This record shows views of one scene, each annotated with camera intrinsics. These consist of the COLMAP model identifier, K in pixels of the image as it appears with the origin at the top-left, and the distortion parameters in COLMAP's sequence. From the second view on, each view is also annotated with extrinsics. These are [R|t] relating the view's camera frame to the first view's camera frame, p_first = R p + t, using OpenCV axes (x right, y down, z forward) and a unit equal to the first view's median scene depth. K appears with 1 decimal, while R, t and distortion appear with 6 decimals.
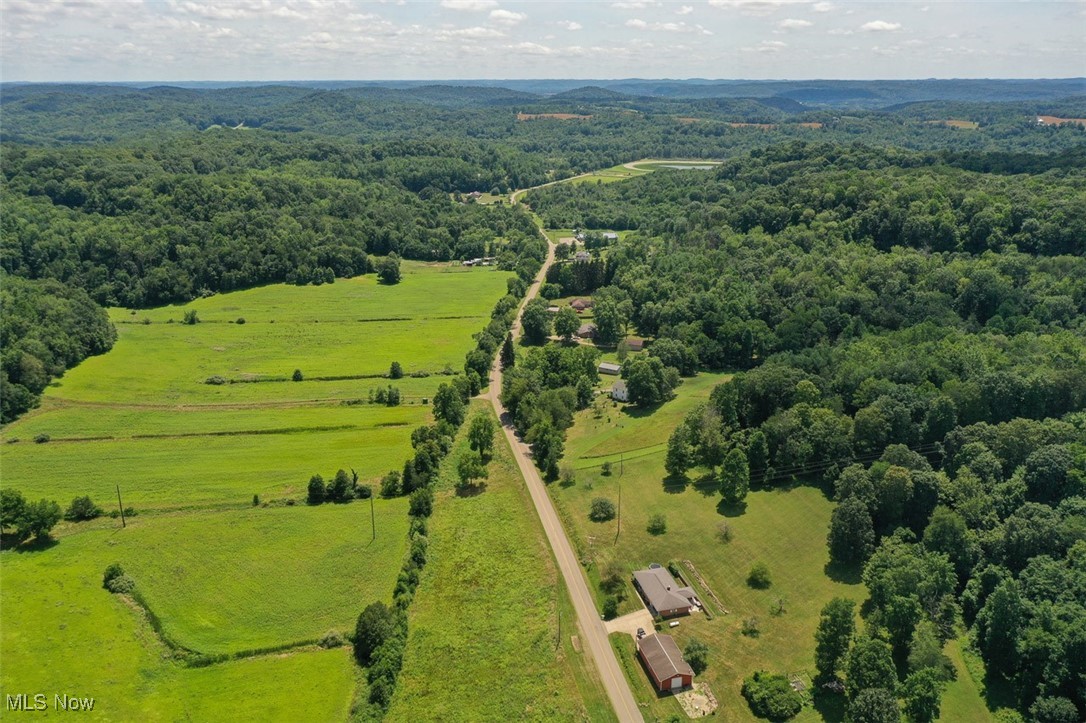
lens RADIAL K [[848.3, 0, 542.2], [0, 848.3, 365.4], [0, 0, 1]] dist [-0.004052, 0.001979]
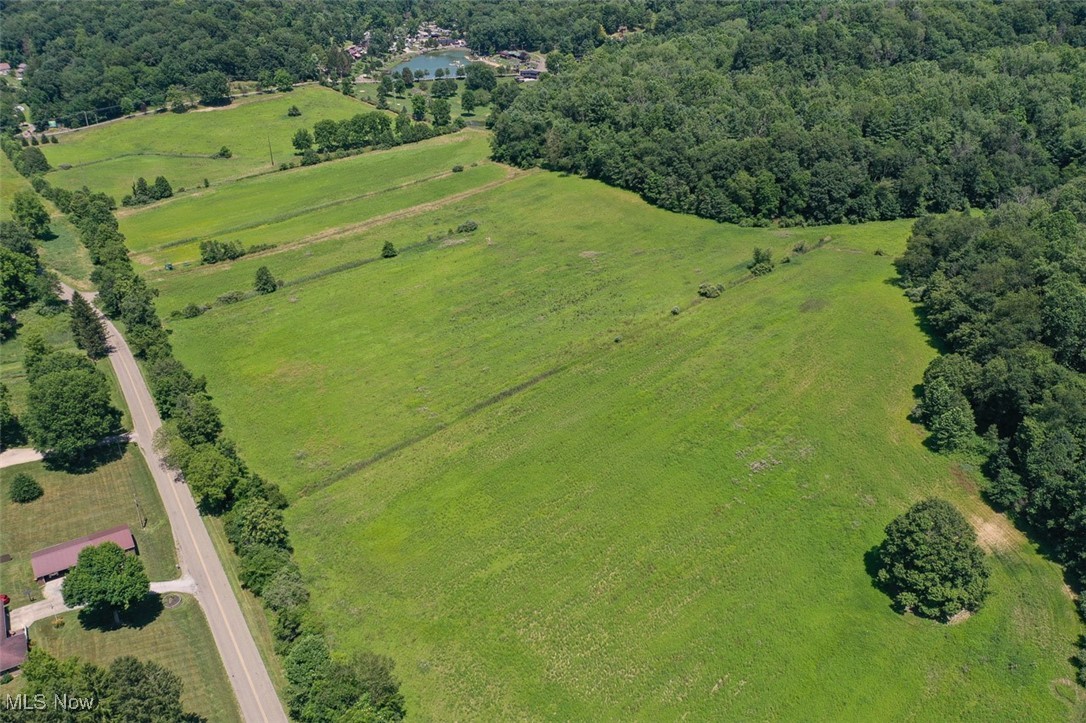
lens RADIAL K [[848.3, 0, 549.7], [0, 848.3, 365.7], [0, 0, 1]] dist [-0.004052, 0.001979]
pose [[-0.788072, 0.269674, -0.553370, 0.022410], [-0.204765, 0.732909, 0.648781, -0.361759], [0.580529, 0.624597, -0.522365, 1.339148]]
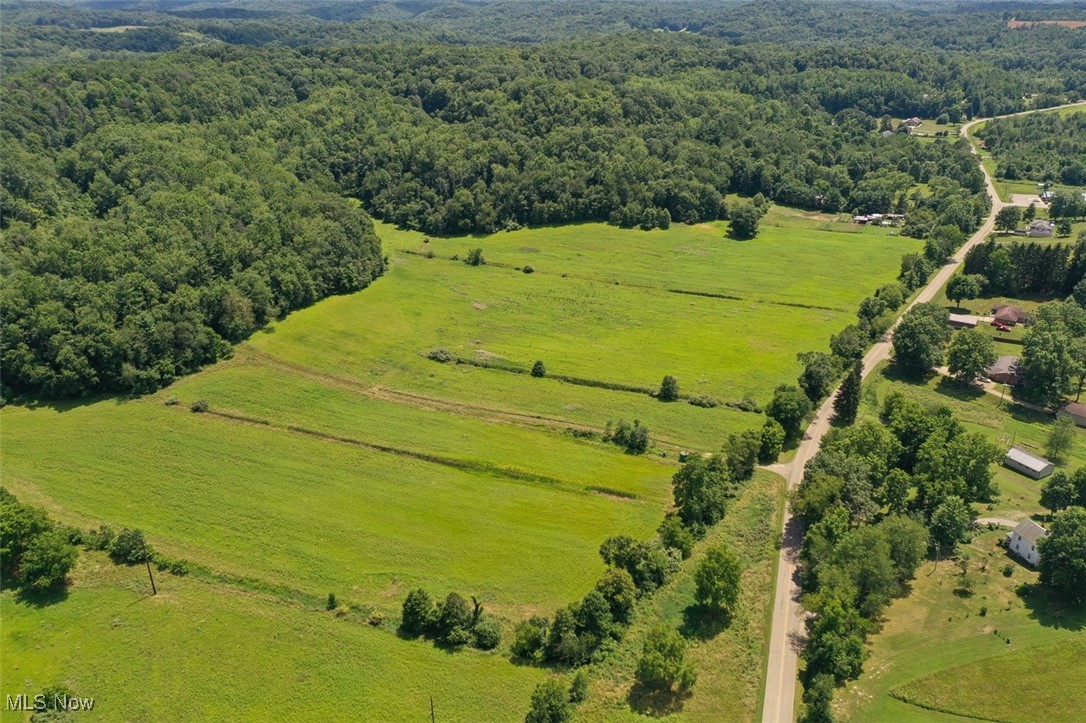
lens RADIAL K [[848.3, 0, 545.7], [0, 848.3, 355.3], [0, 0, 1]] dist [-0.004052, 0.001979]
pose [[0.873714, 0.187655, -0.448786, 0.035568], [-0.148075, 0.981411, 0.122087, -0.078304], [0.463354, -0.040215, 0.885260, 0.318795]]
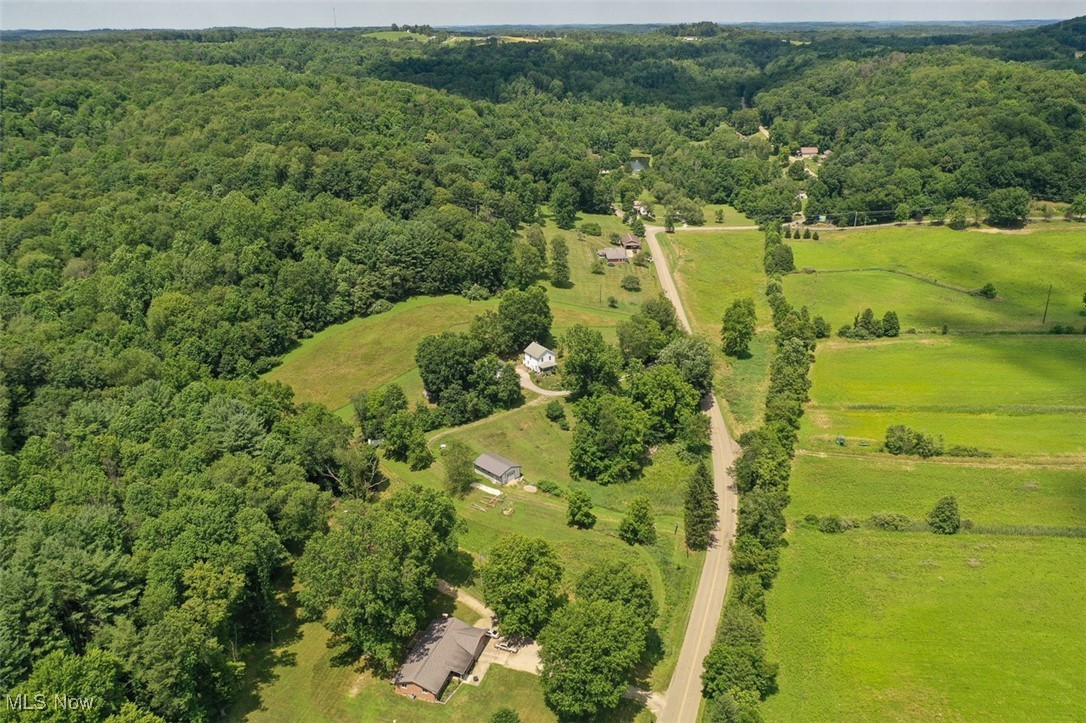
lens RADIAL K [[848.3, 0, 540.7], [0, 848.3, 364.4], [0, 0, 1]] dist [-0.004052, 0.001979]
pose [[-0.974175, -0.082606, 0.210140, -0.049386], [0.074654, 0.760495, 0.645038, -0.323331], [-0.213094, 0.644068, -0.734688, 1.183792]]
